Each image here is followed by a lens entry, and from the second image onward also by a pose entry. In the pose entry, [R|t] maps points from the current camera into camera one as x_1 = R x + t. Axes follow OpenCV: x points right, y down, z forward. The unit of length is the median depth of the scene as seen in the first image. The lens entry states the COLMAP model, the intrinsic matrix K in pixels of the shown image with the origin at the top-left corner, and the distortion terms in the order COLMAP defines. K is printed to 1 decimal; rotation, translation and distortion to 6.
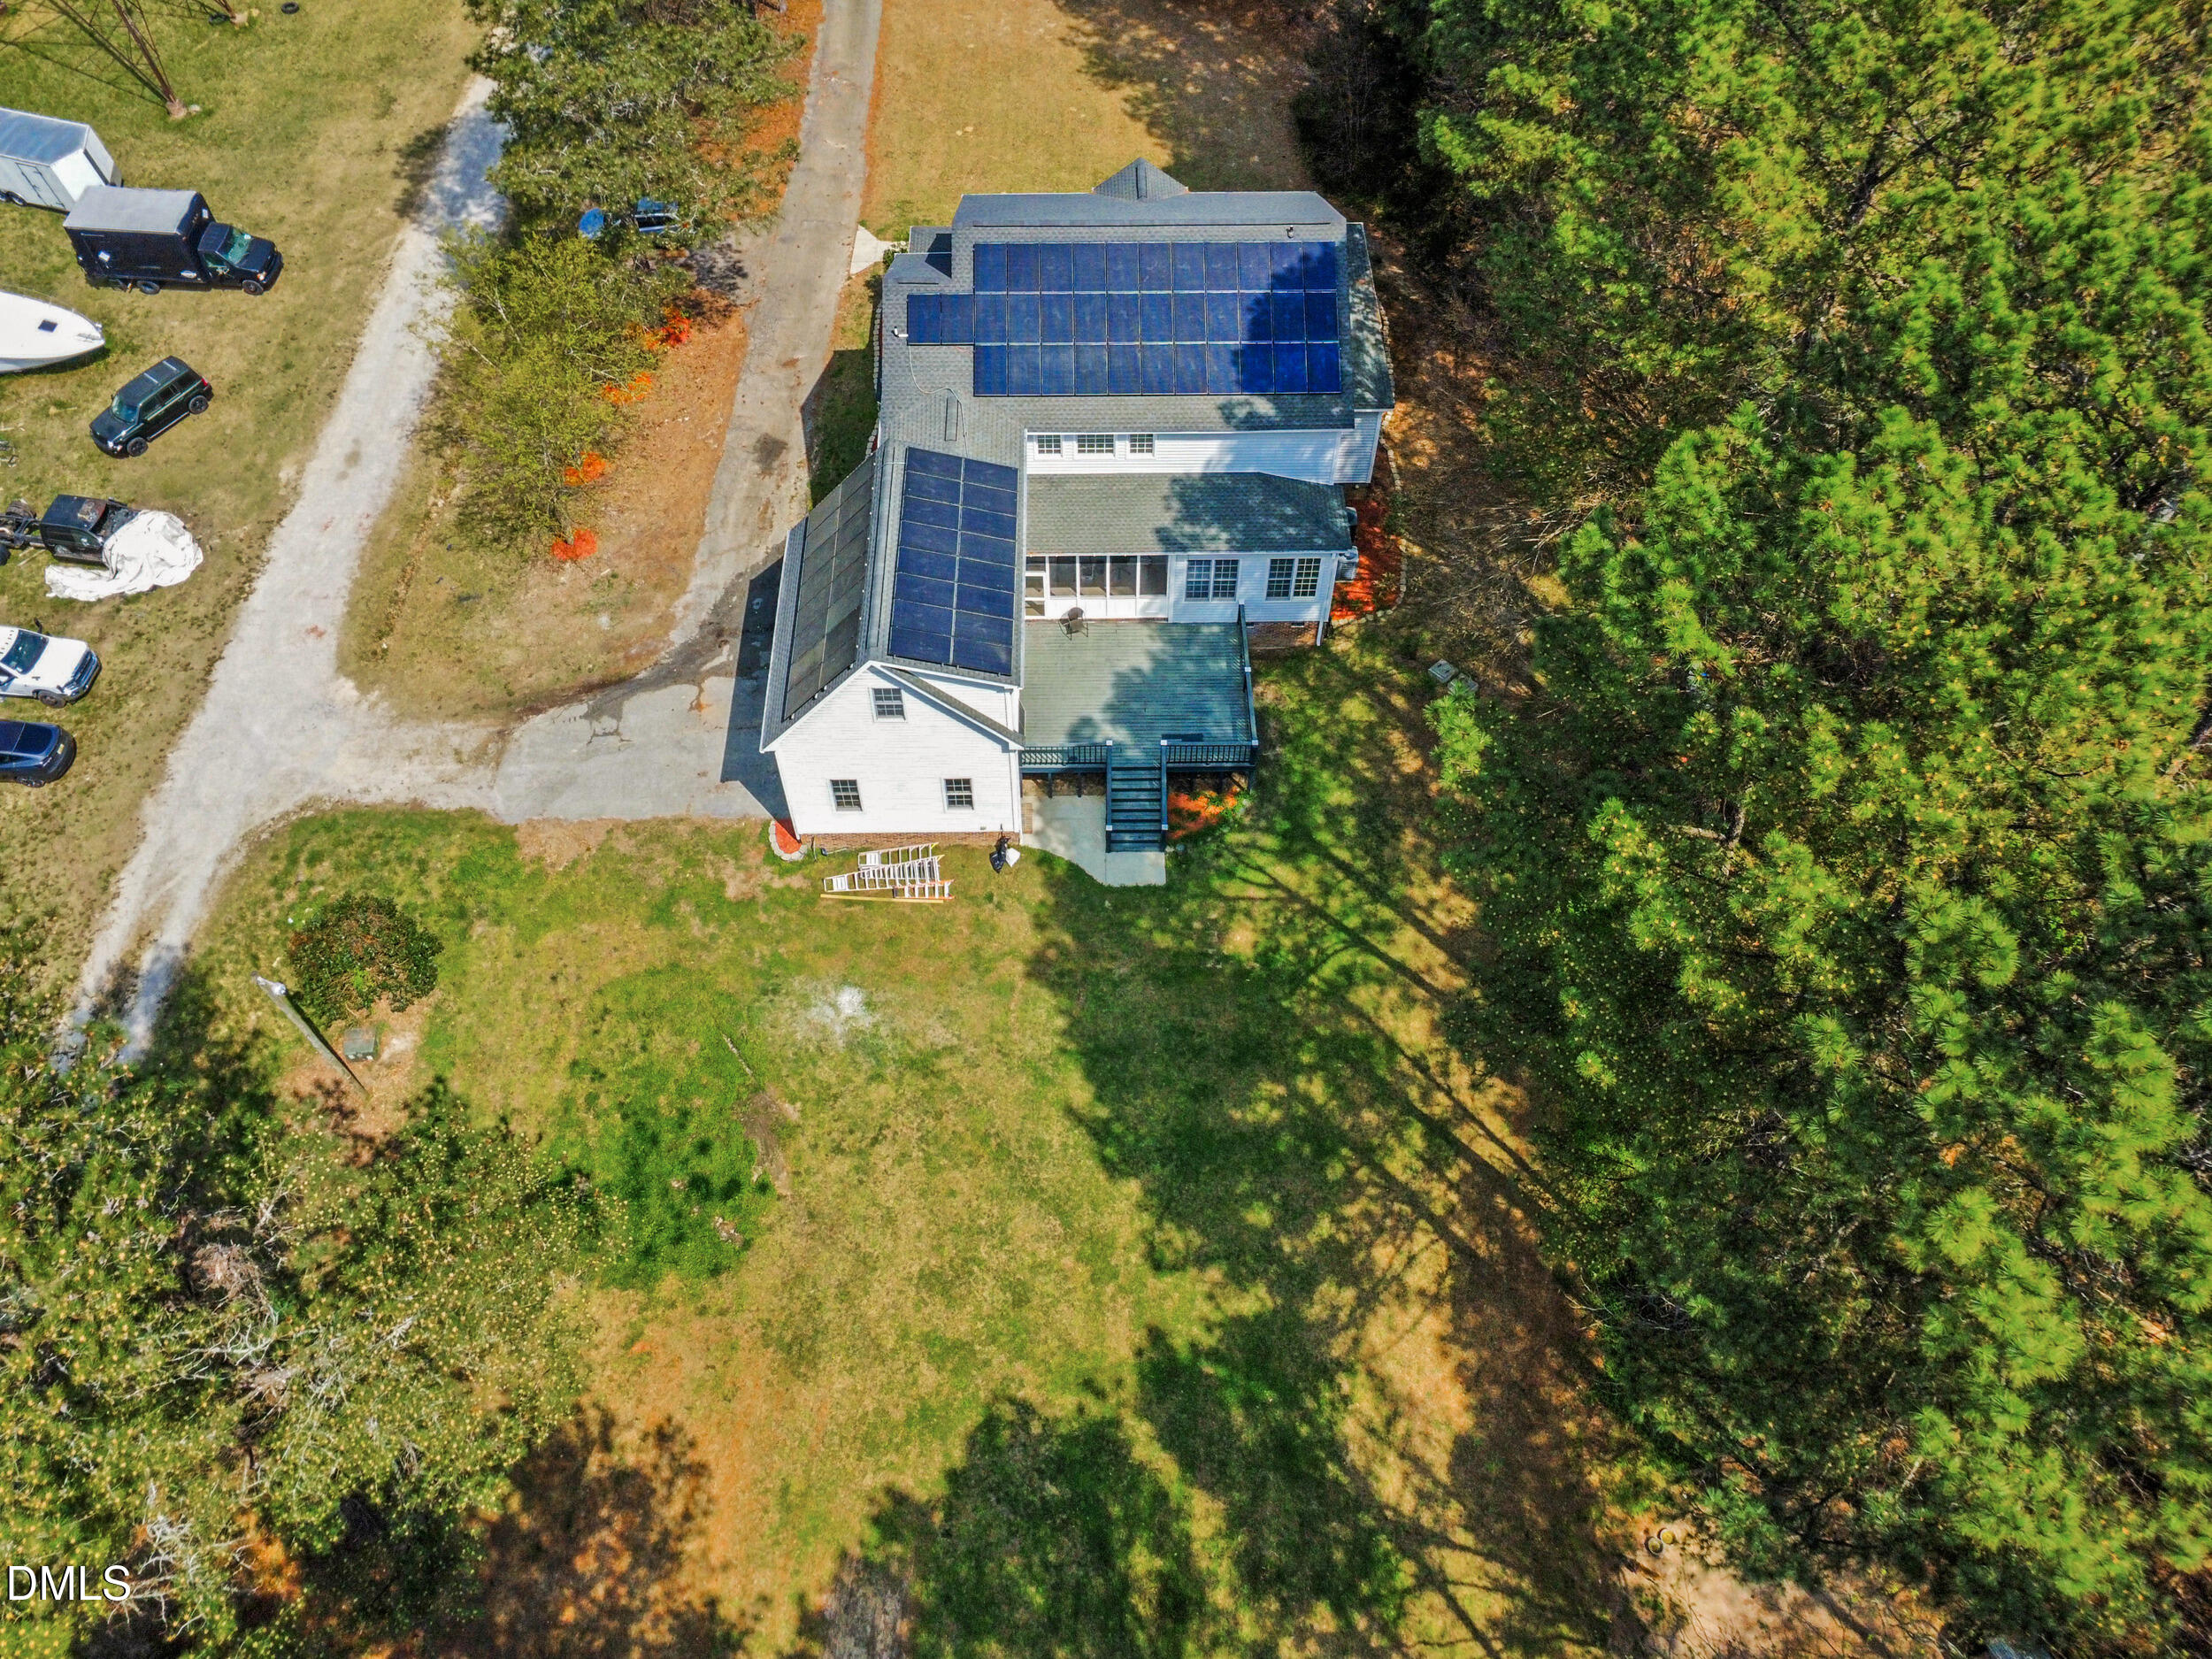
lens RADIAL K [[1712.9, 0, 1106.0], [0, 1712.9, 829.5], [0, 0, 1]] dist [0.014193, 0.006359]
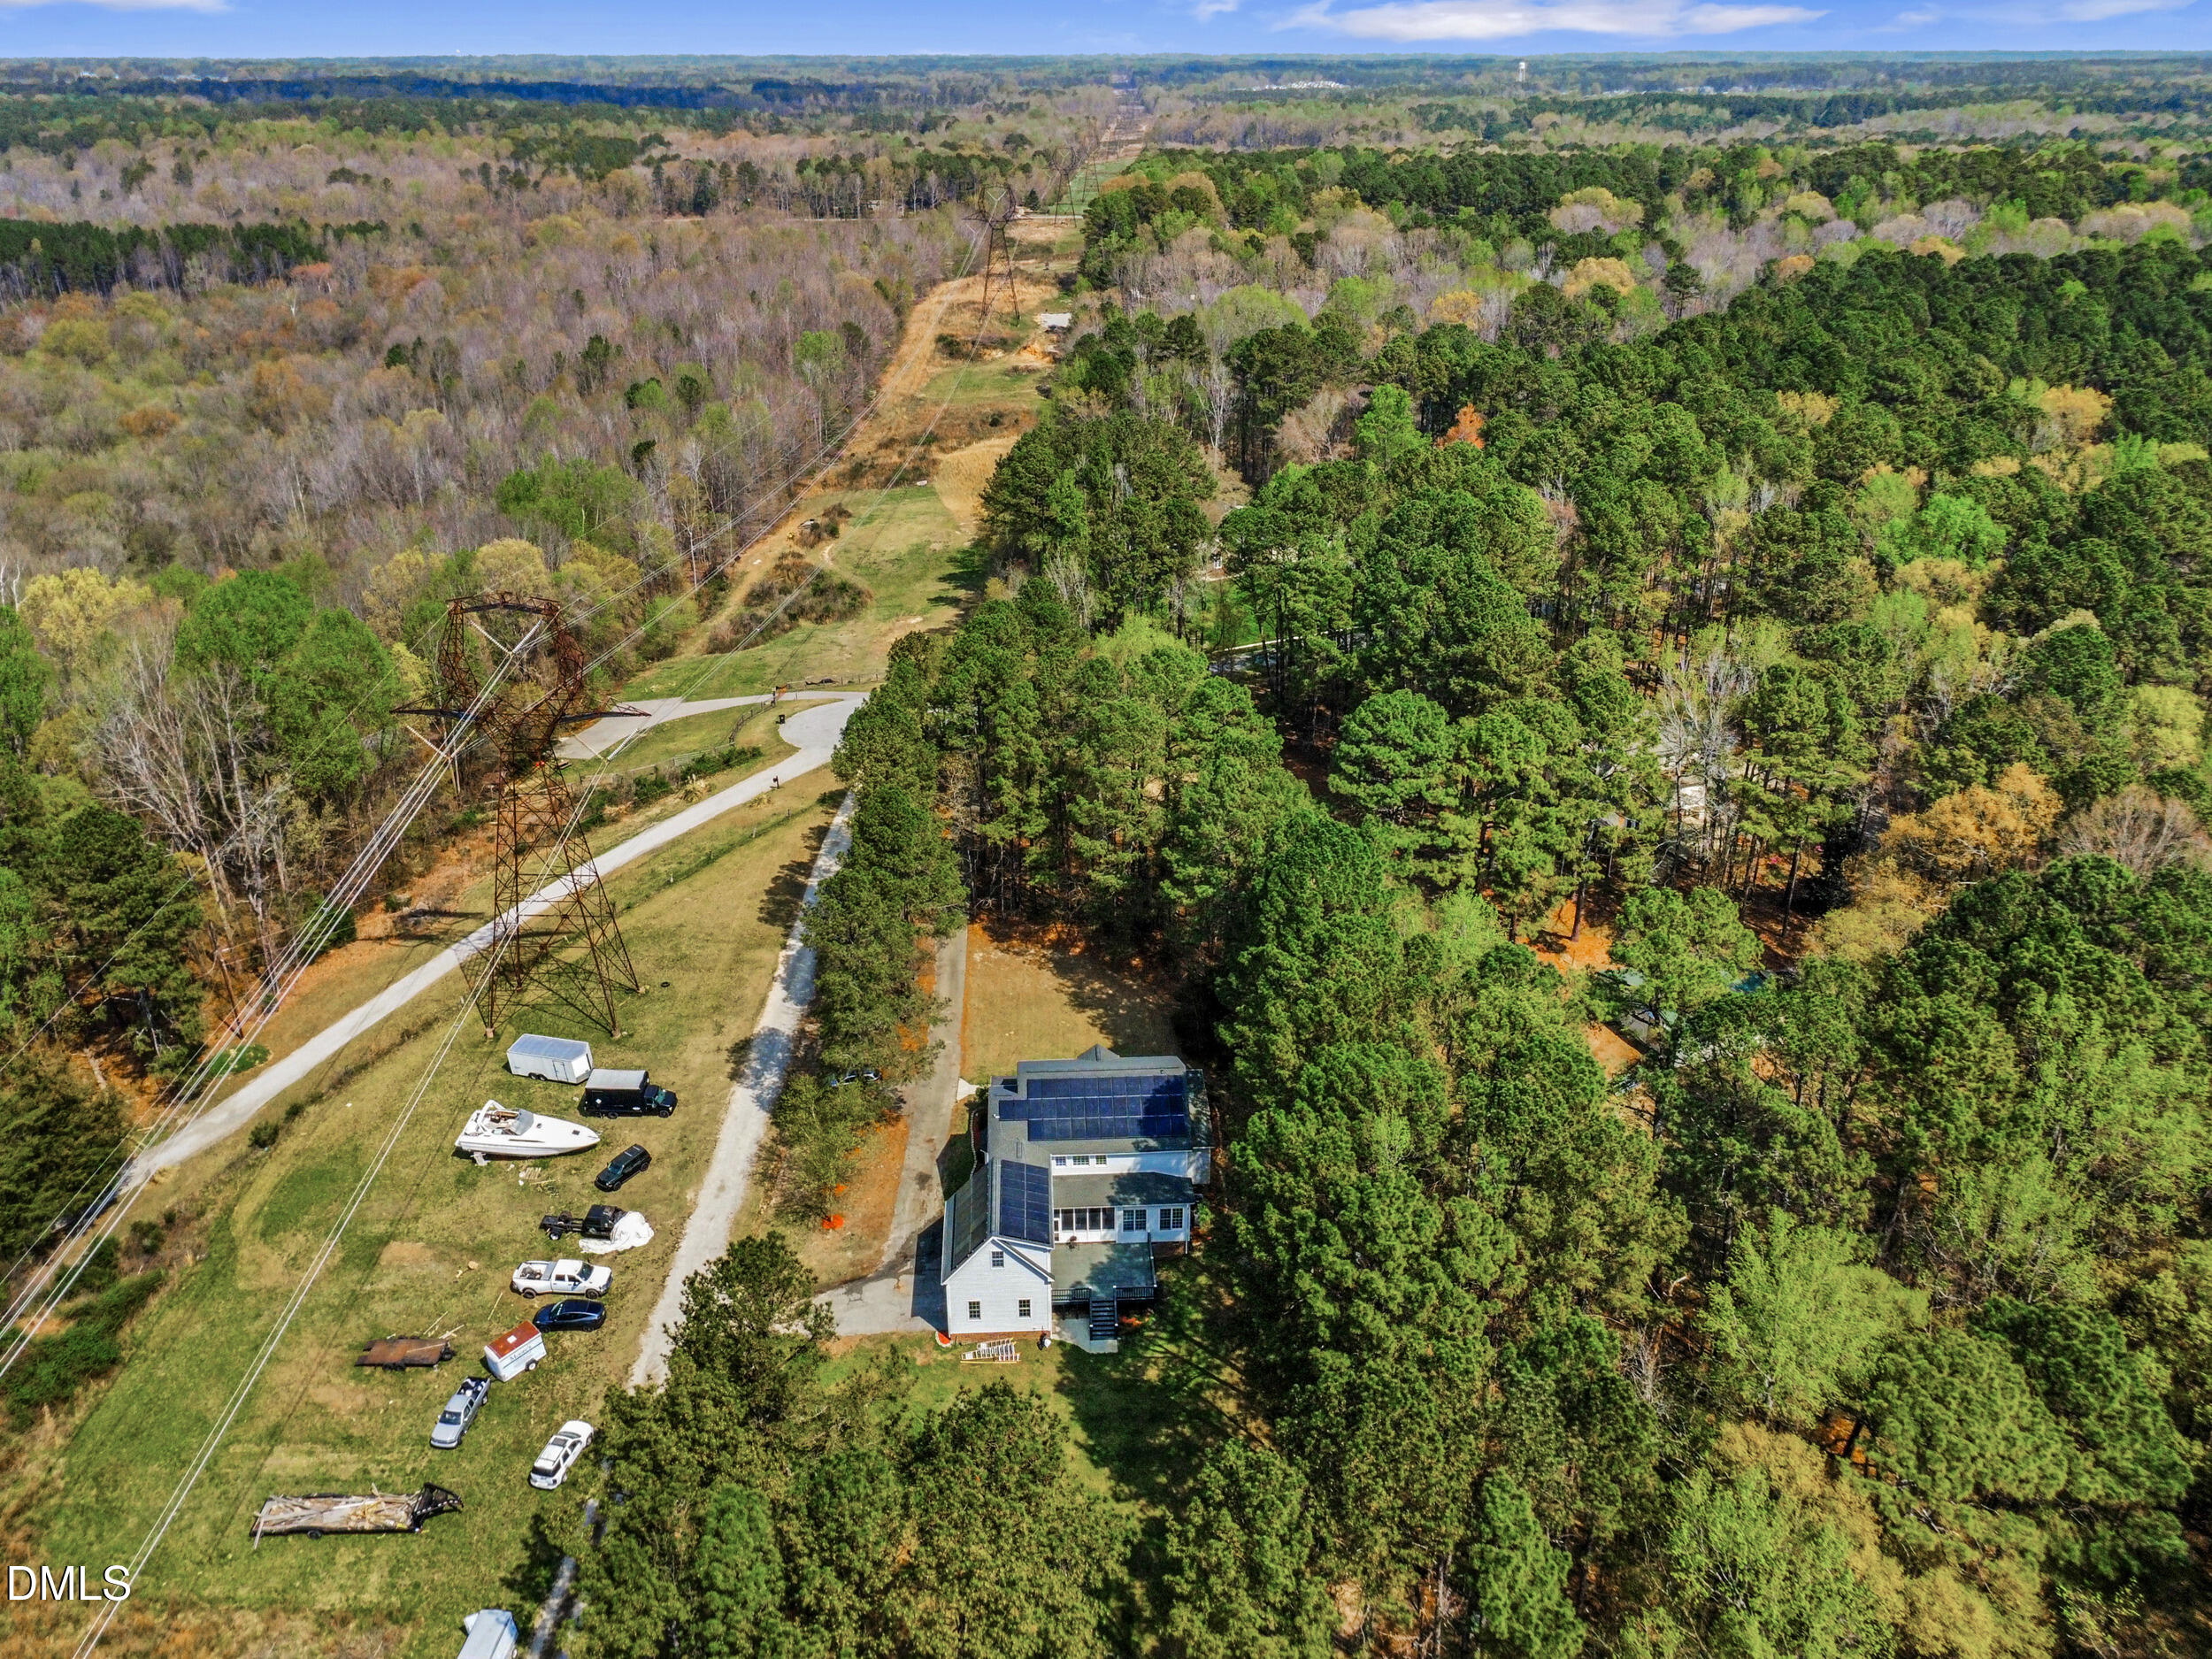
lens RADIAL K [[1712.9, 0, 1106.0], [0, 1712.9, 829.5], [0, 0, 1]] dist [0.014193, 0.006359]
pose [[0.999499, -0.018059, 0.025982, -0.024022], [0.028315, 0.876961, -0.479726, 0.482808], [-0.014122, 0.480221, 0.877034, -1.211557]]
